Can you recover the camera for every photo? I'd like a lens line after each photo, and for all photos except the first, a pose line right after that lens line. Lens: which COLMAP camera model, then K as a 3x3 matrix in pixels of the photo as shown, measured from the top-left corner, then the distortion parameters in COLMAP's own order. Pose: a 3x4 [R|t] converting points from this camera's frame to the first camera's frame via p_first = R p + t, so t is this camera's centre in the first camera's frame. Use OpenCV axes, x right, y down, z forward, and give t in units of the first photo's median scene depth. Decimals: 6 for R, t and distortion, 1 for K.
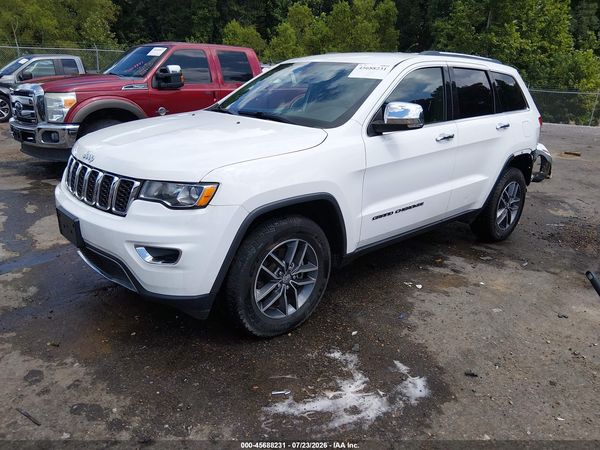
lens RADIAL K [[454.4, 0, 303.8], [0, 454.4, 220.7], [0, 0, 1]] dist [0.088045, -0.146153]
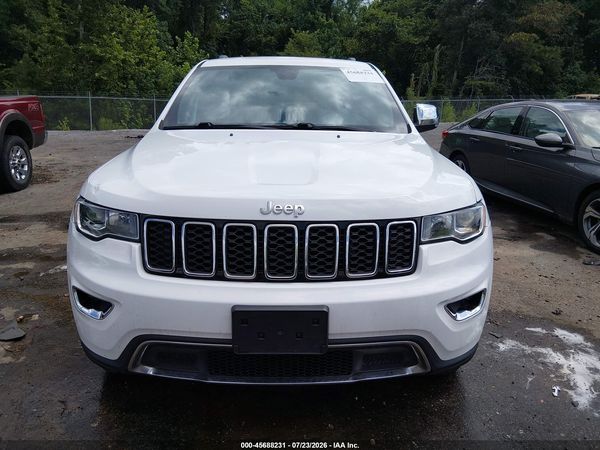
lens RADIAL K [[460.5, 0, 290.4], [0, 460.5, 223.9], [0, 0, 1]] dist [0.103384, -0.148822]
pose [[0.651287, -0.223577, 0.725148, -1.018180], [0.241000, 0.967079, 0.081716, -0.187591], [-0.719545, 0.121540, 0.683728, 0.638896]]
